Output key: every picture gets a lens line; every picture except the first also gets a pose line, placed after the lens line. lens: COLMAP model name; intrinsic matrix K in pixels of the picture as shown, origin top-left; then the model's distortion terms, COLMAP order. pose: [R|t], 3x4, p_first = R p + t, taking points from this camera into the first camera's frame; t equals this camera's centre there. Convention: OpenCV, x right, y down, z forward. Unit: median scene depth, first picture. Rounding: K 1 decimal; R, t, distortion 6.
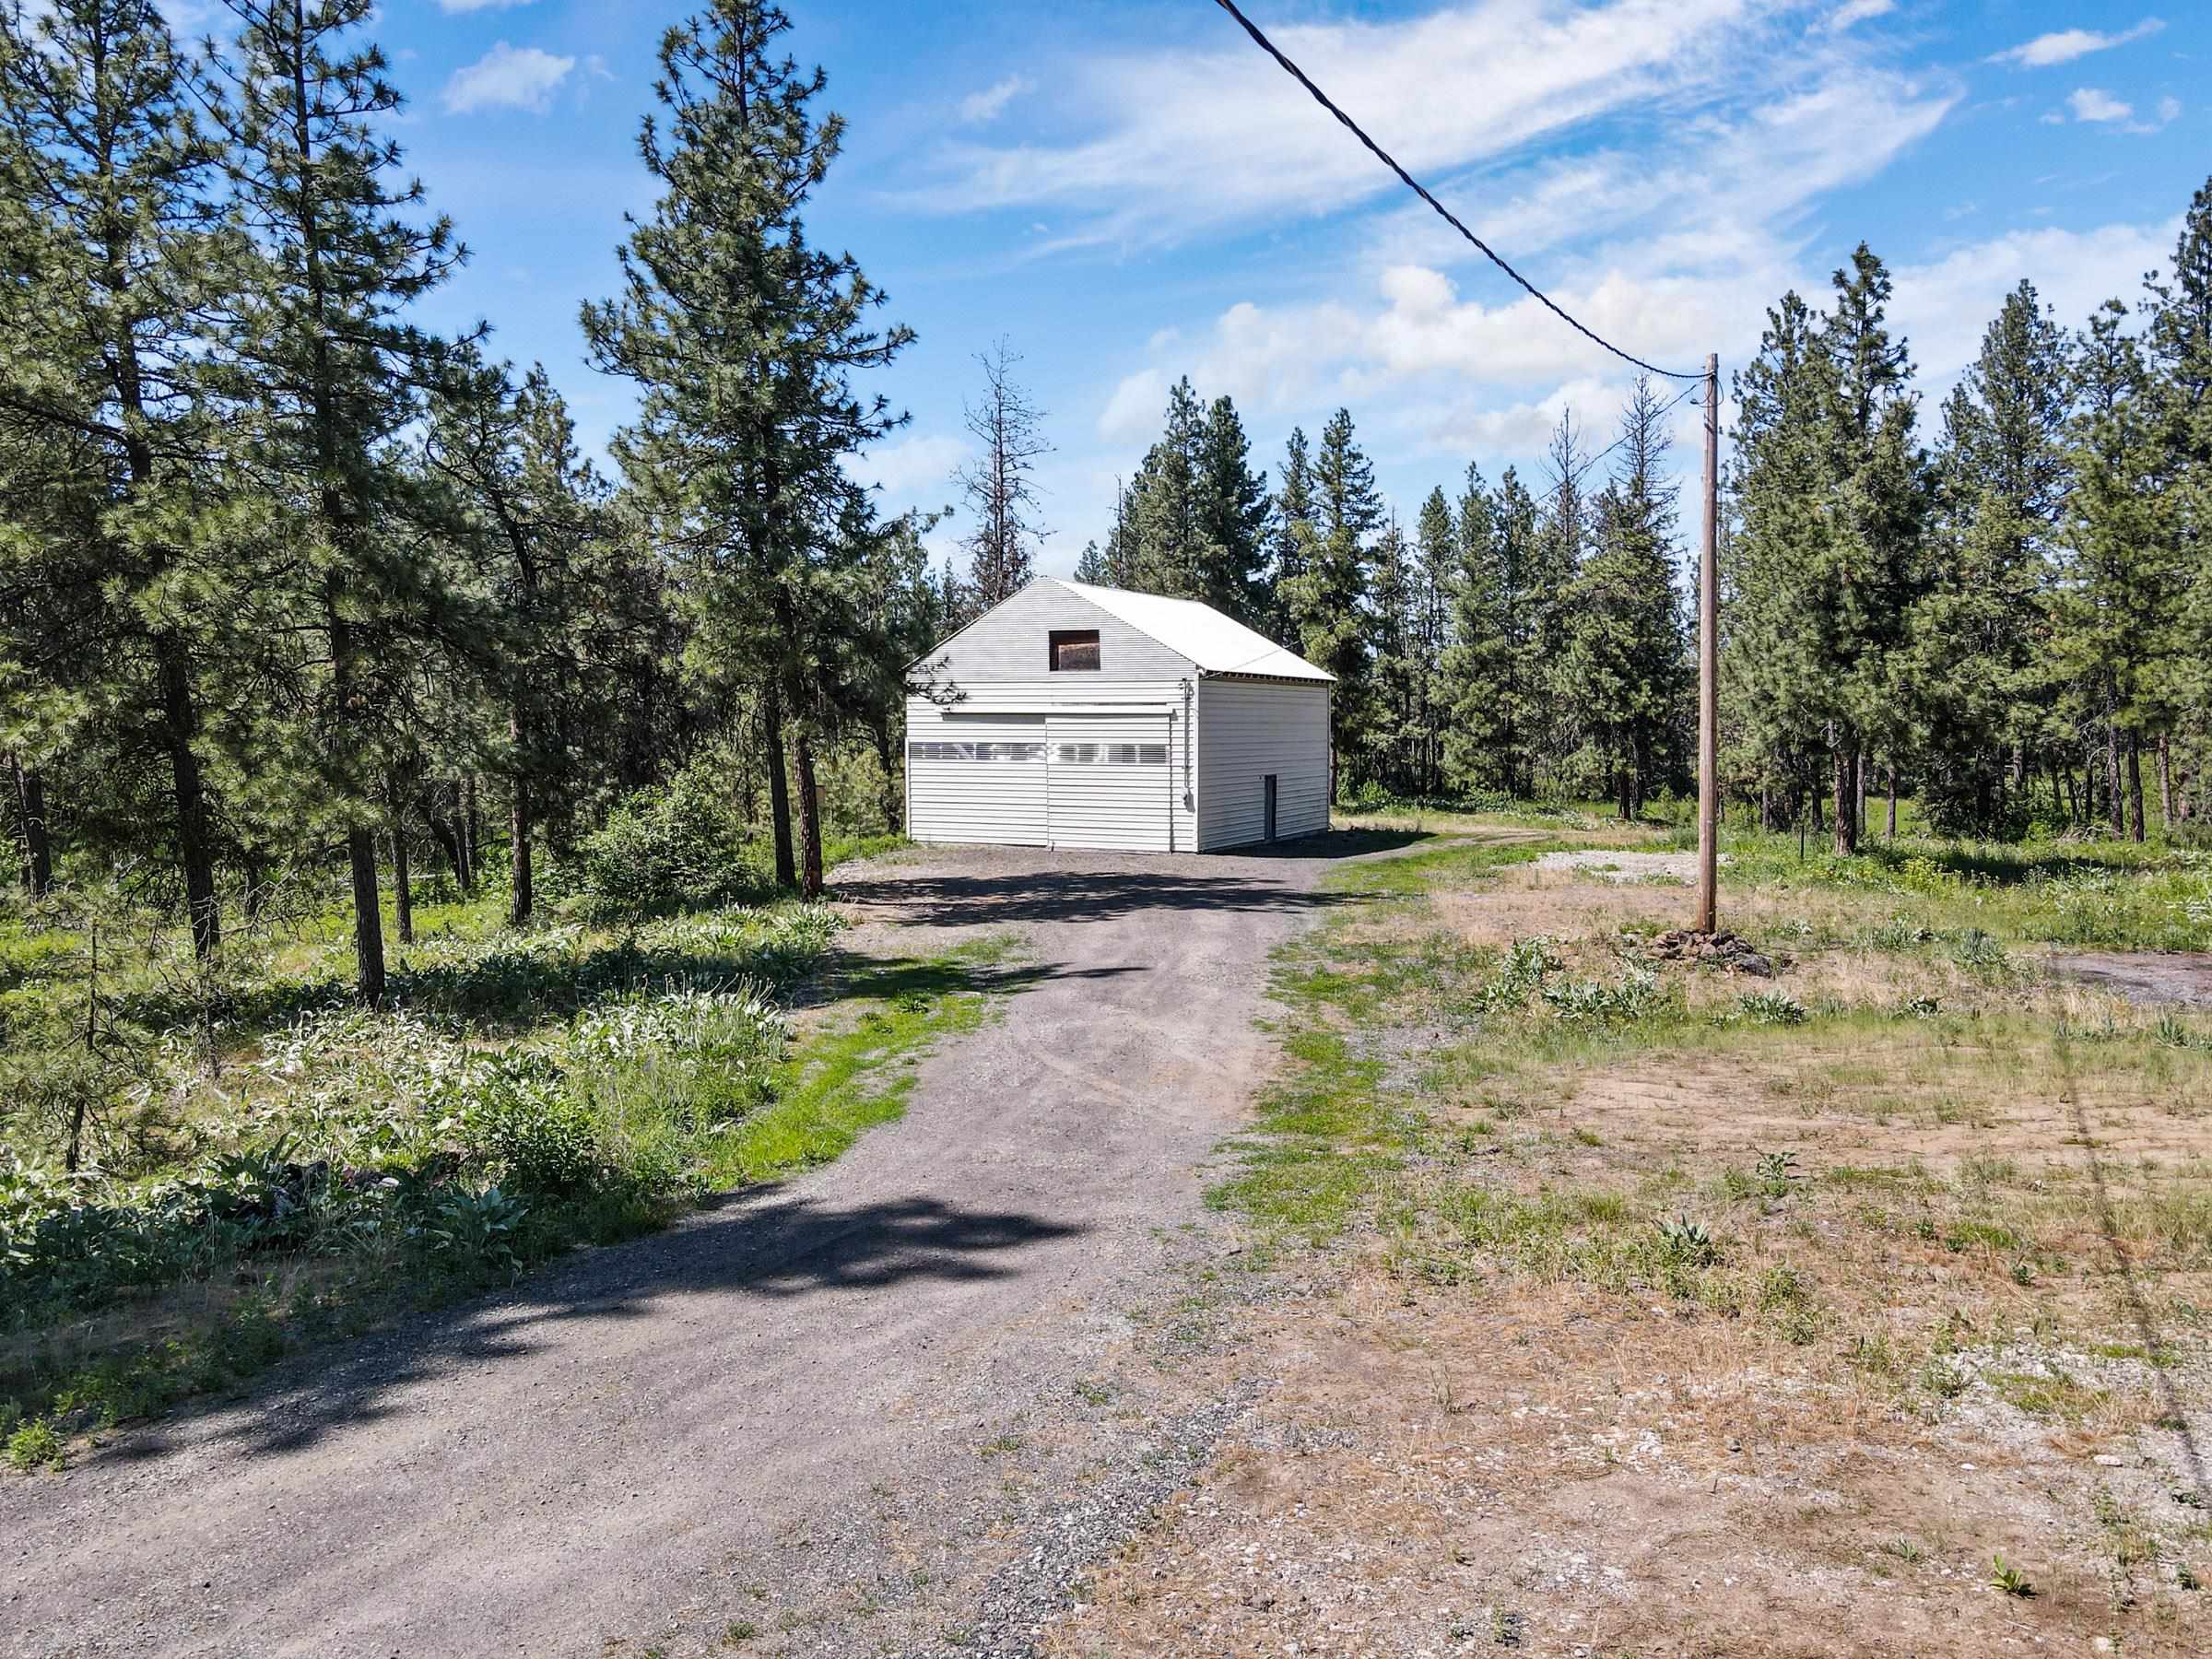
lens RADIAL K [[1639.1, 0, 1111.5], [0, 1639.1, 829.1], [0, 0, 1]] dist [0.003867, 0.012268]
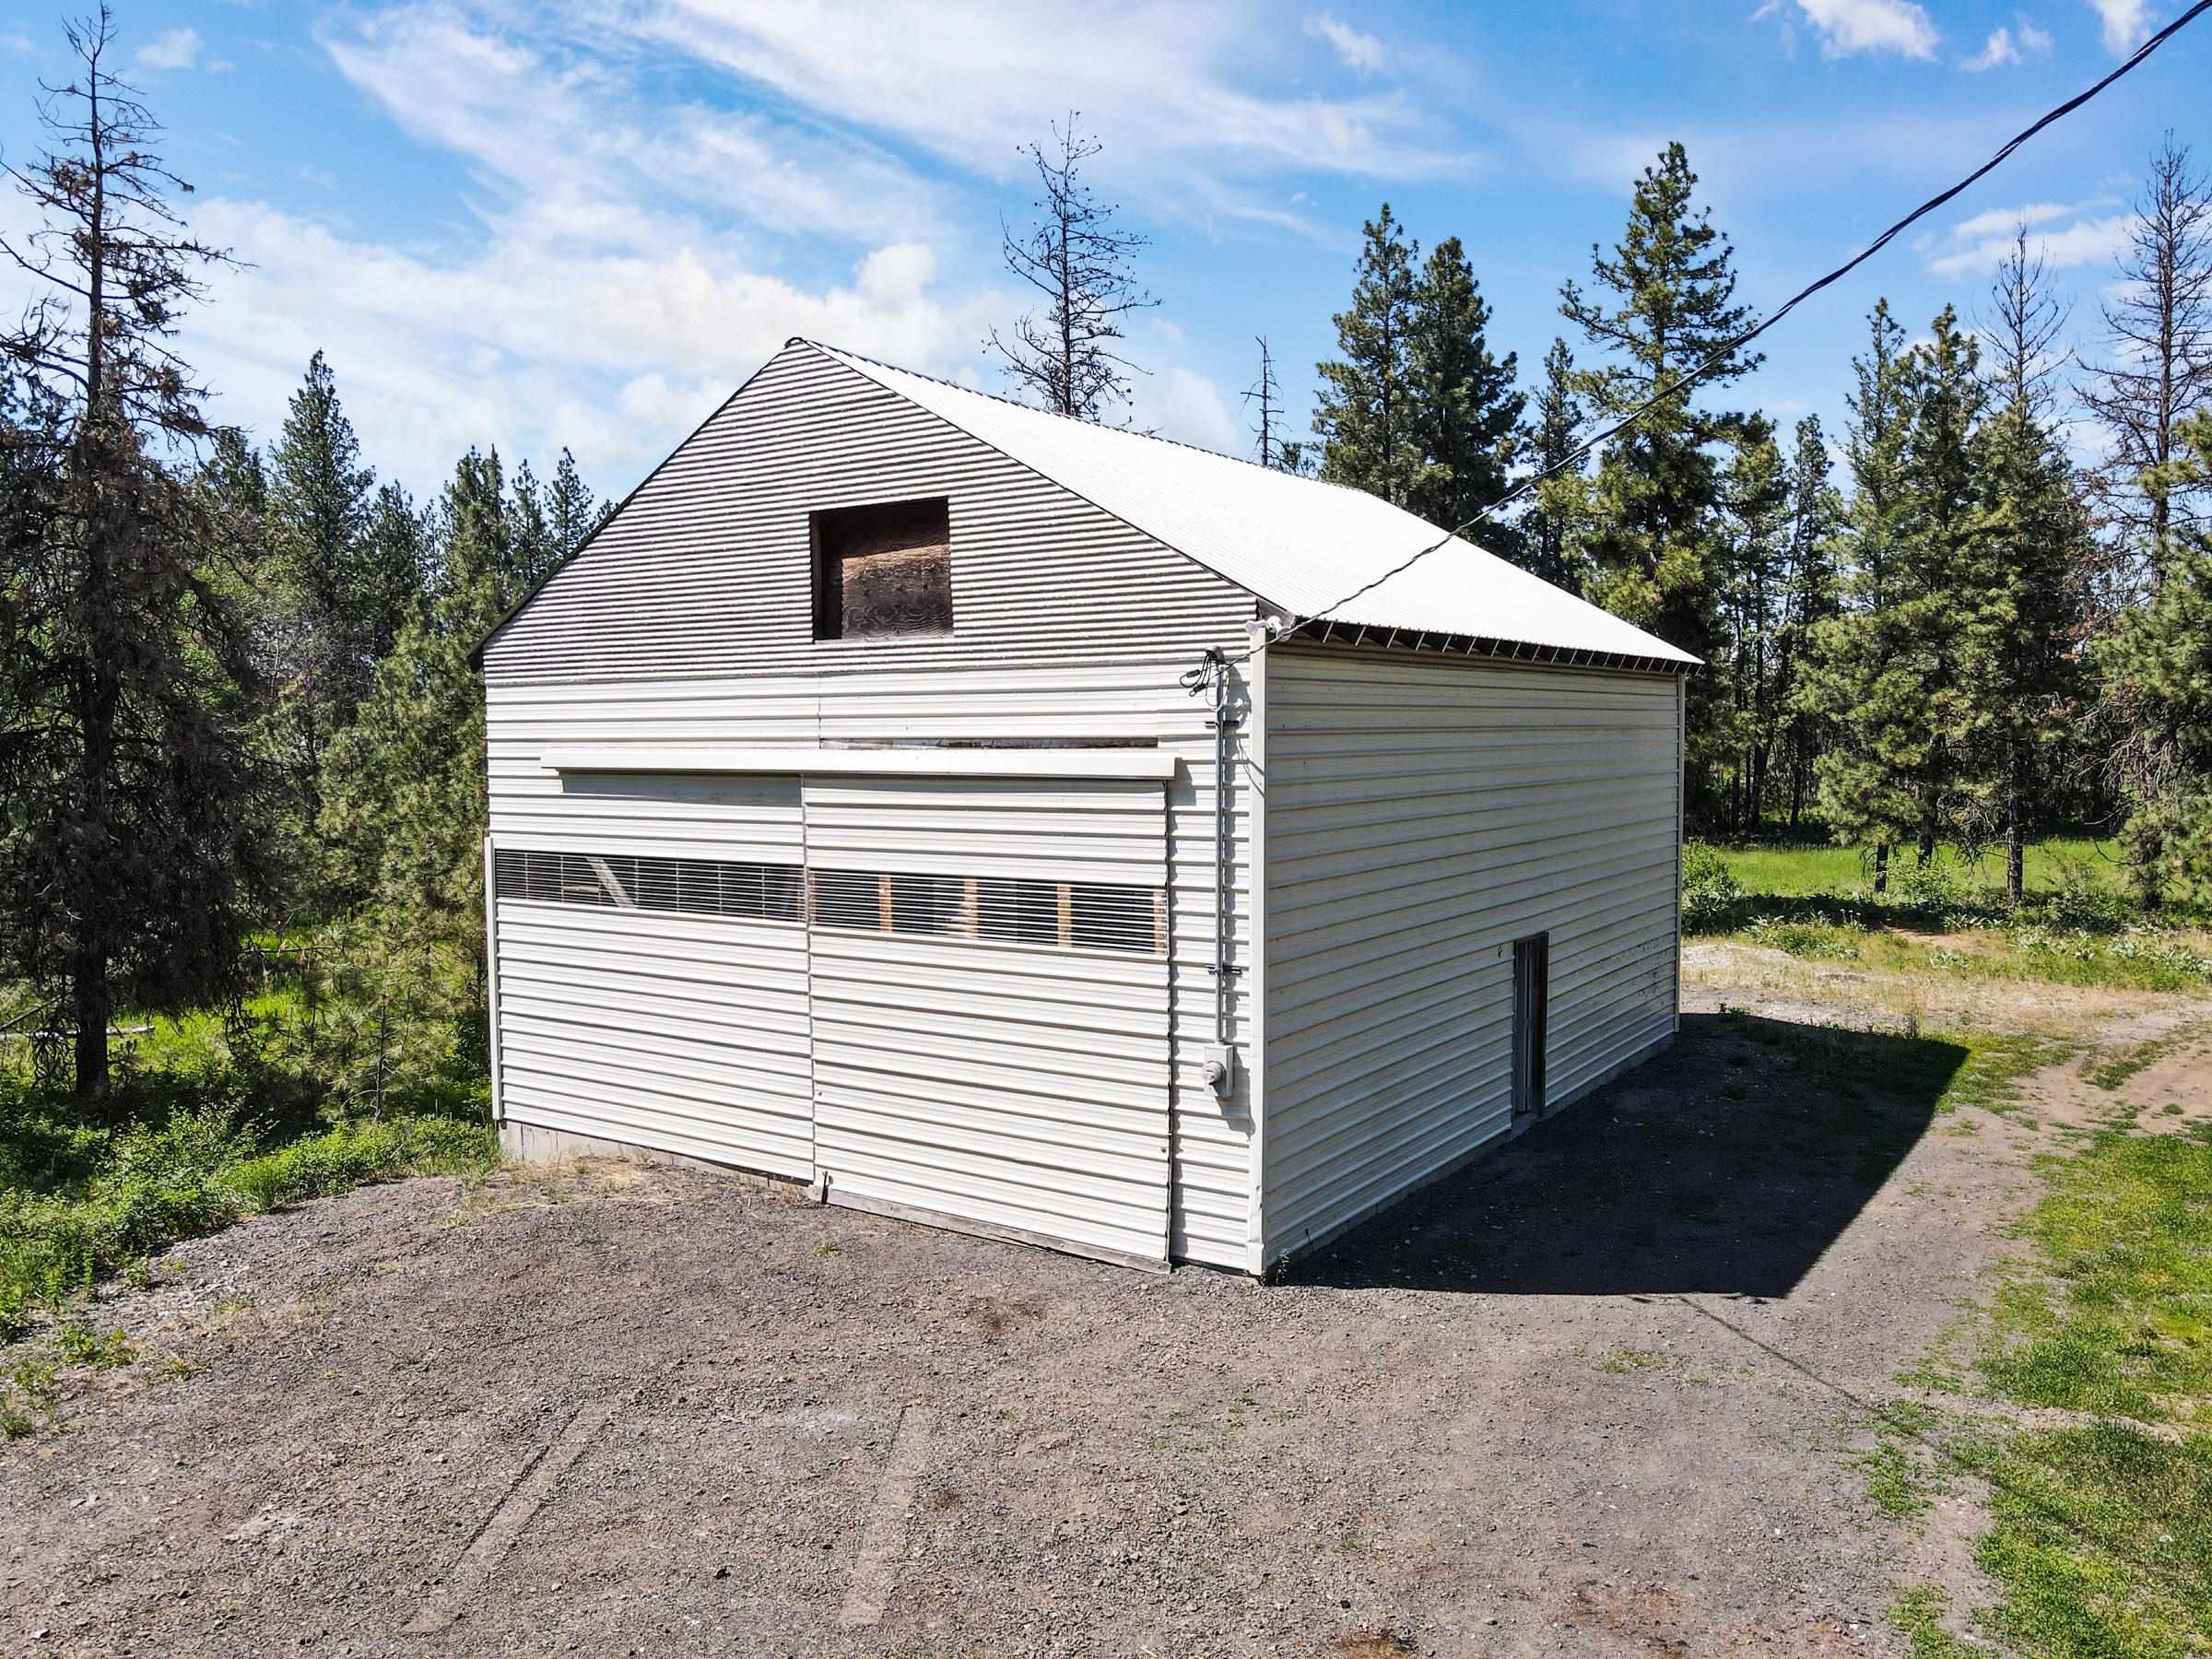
lens RADIAL K [[1639.1, 0, 1027.5], [0, 1639.1, 867.2], [0, 0, 1]] dist [0.003867, 0.012268]
pose [[0.981619, 0.005170, -0.190781, 0.041066], [-0.001672, 0.999828, 0.018491, -0.037570], [0.190843, -0.017832, 0.981459, 0.447670]]
